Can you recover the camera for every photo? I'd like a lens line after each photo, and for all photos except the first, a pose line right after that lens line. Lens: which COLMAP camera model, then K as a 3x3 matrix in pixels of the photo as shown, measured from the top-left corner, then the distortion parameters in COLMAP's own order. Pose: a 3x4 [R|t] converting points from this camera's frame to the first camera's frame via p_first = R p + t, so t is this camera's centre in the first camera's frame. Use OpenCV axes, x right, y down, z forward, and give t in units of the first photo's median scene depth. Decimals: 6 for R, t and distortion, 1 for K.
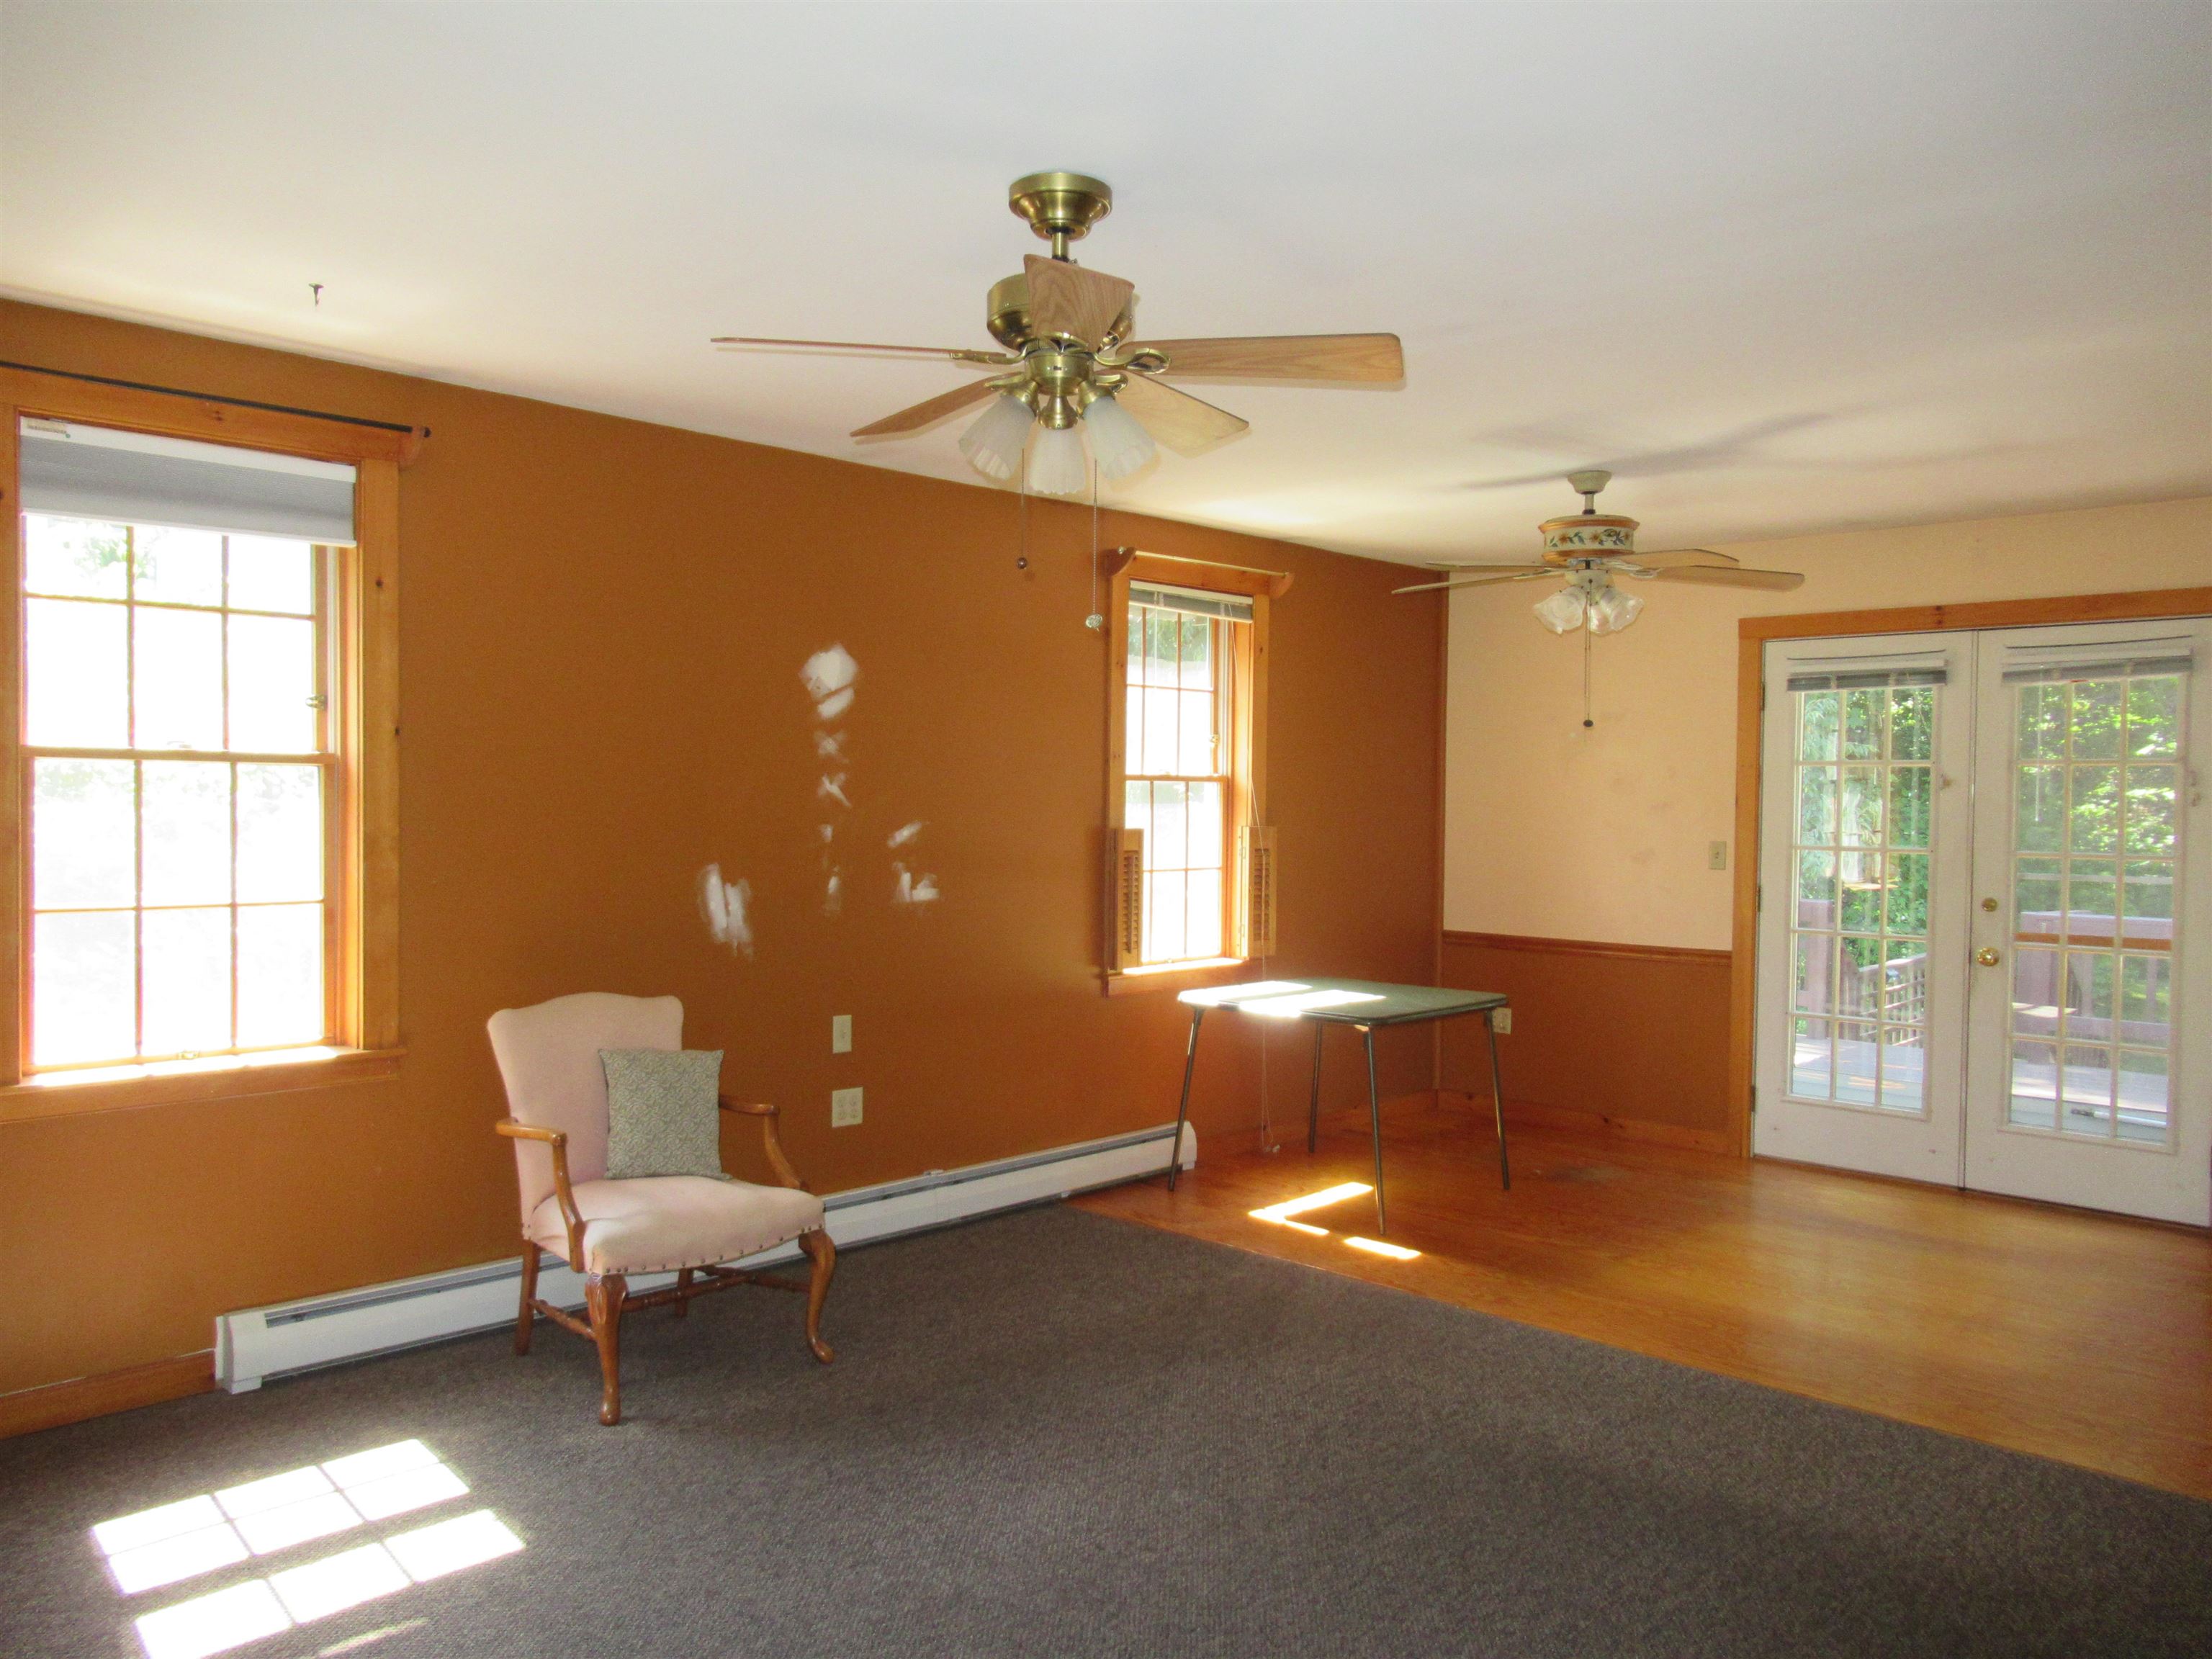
lens RADIAL K [[1660.6, 0, 1079.2], [0, 1660.6, 814.0], [0, 0, 1]] dist [-0.010947, 0.000852]
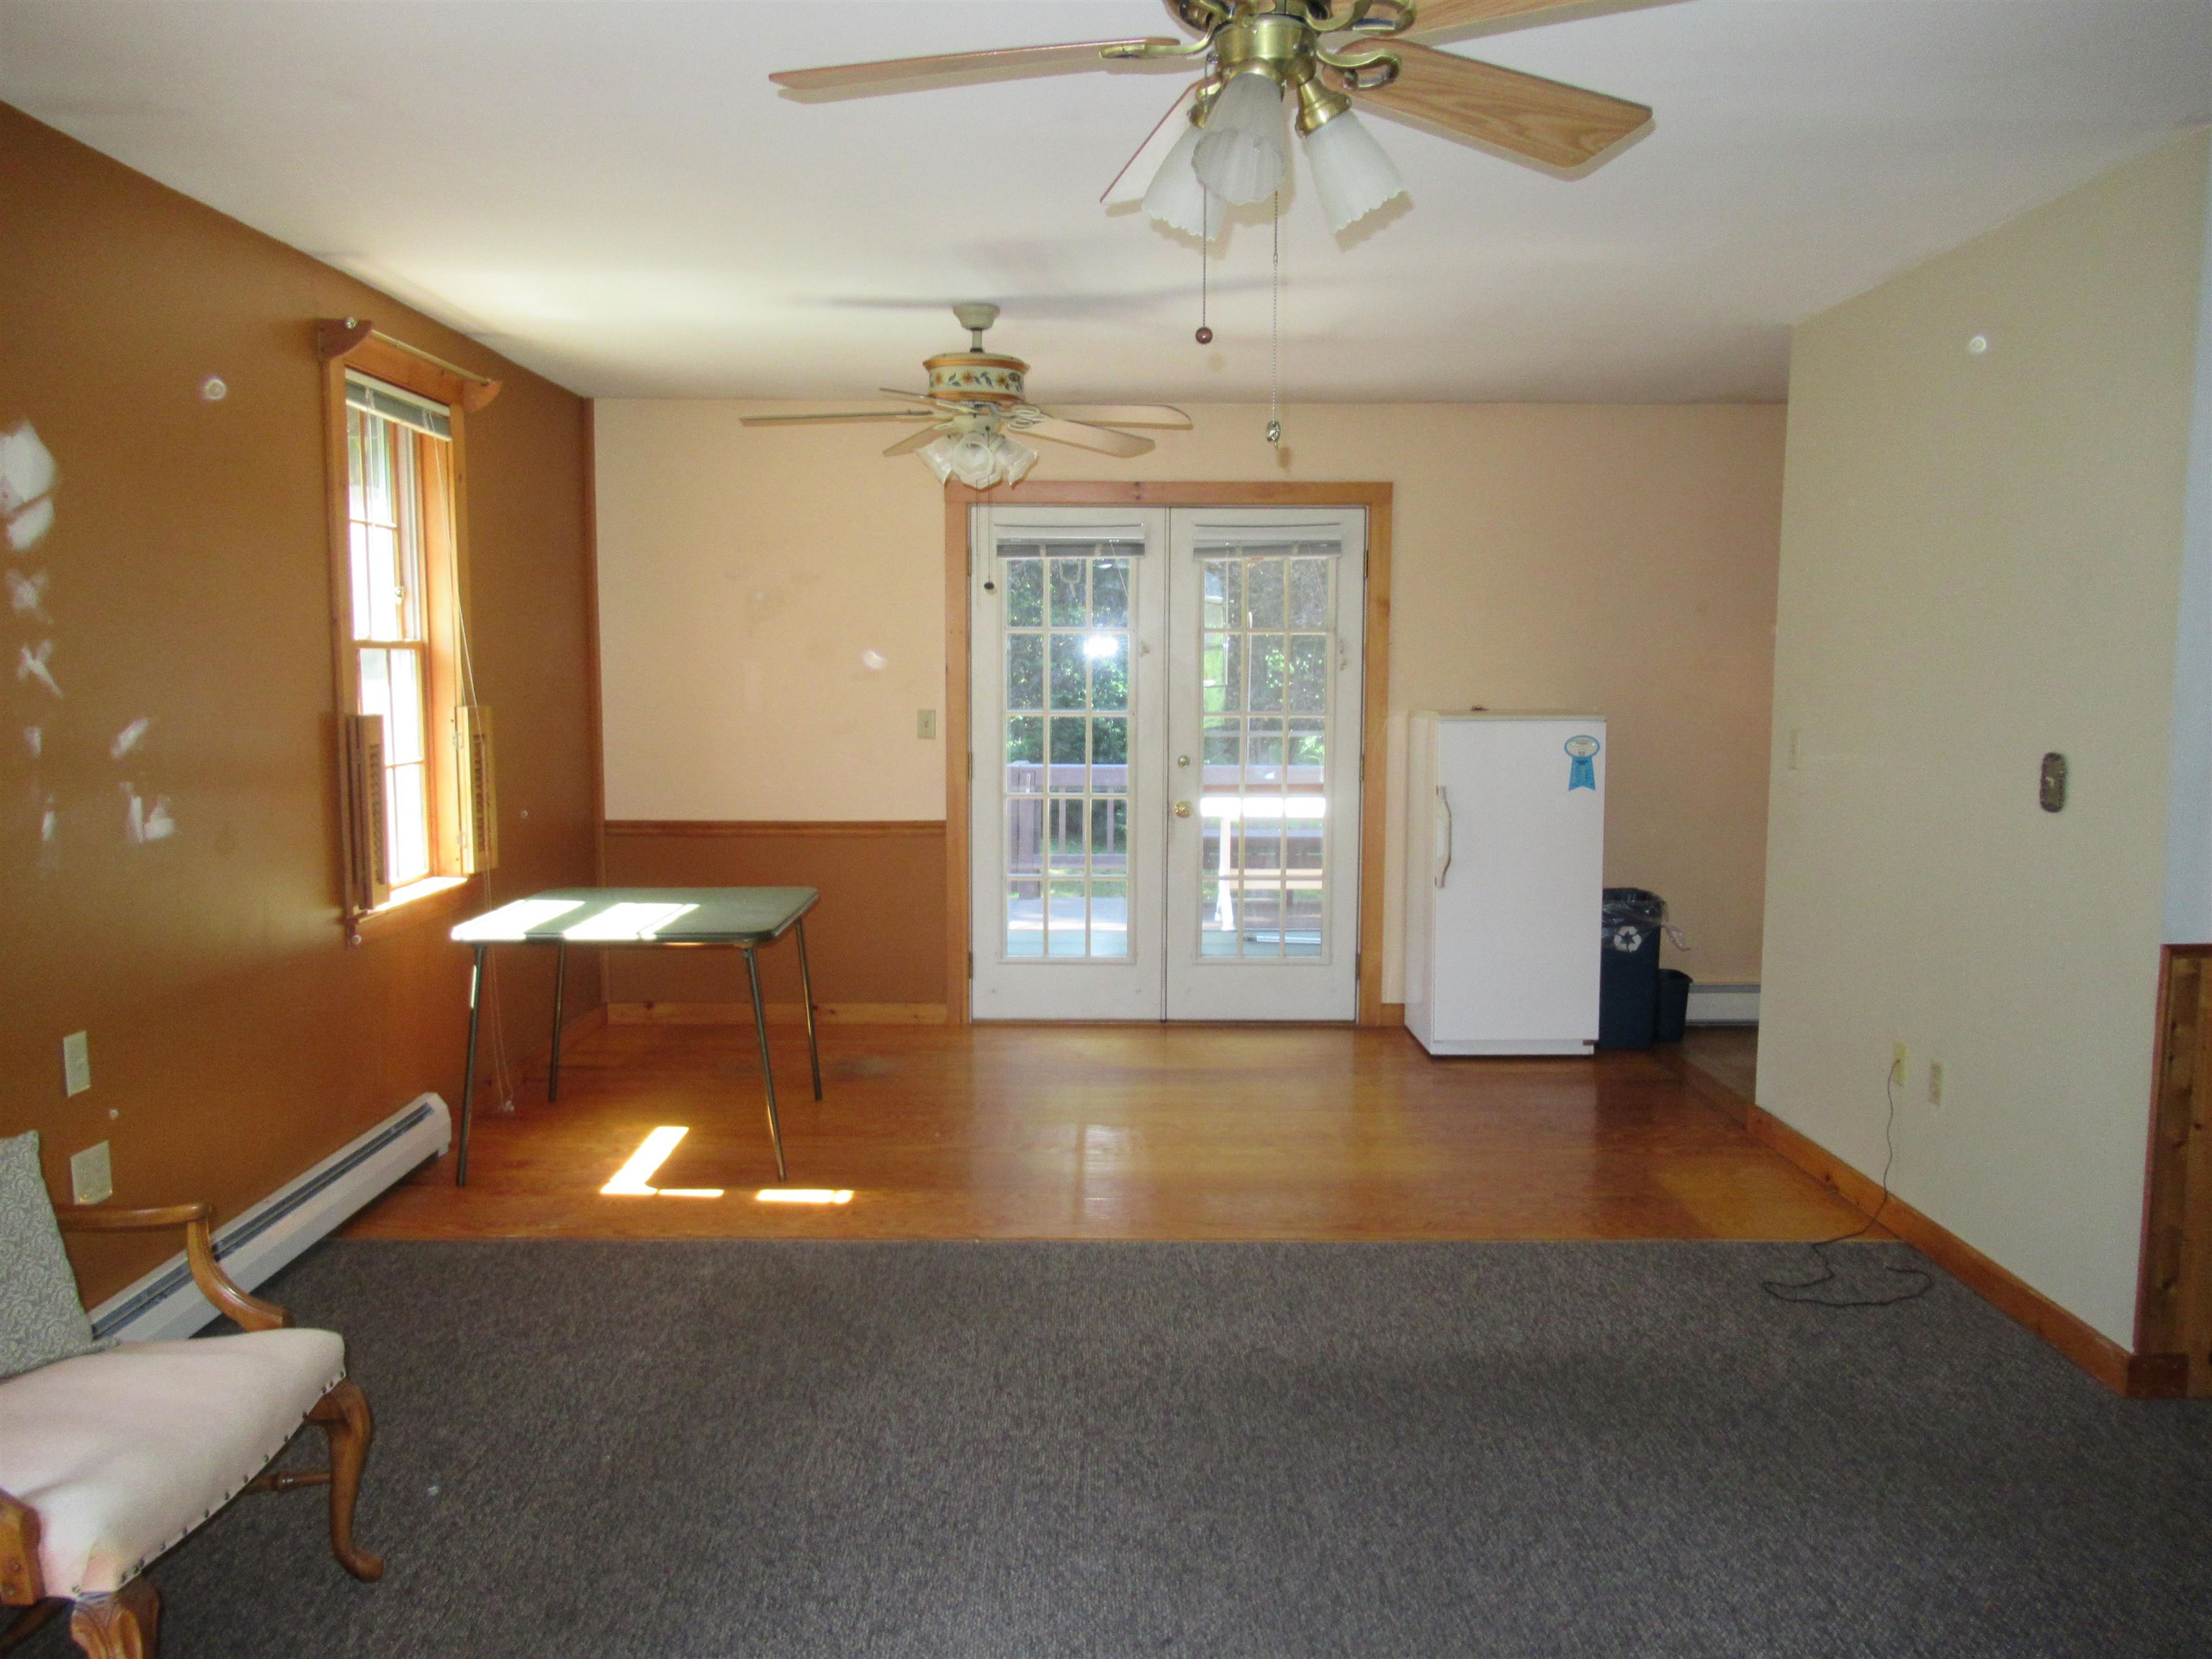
lens RADIAL K [[1660.6, 0, 1105.5], [0, 1660.6, 837.3], [0, 0, 1]] dist [-0.010947, 0.000852]
pose [[0.701551, -0.082324, 0.707849, -0.277523], [0.012668, 0.994589, 0.103117, -0.009506], [-0.712507, -0.063375, 0.698797, 0.273426]]
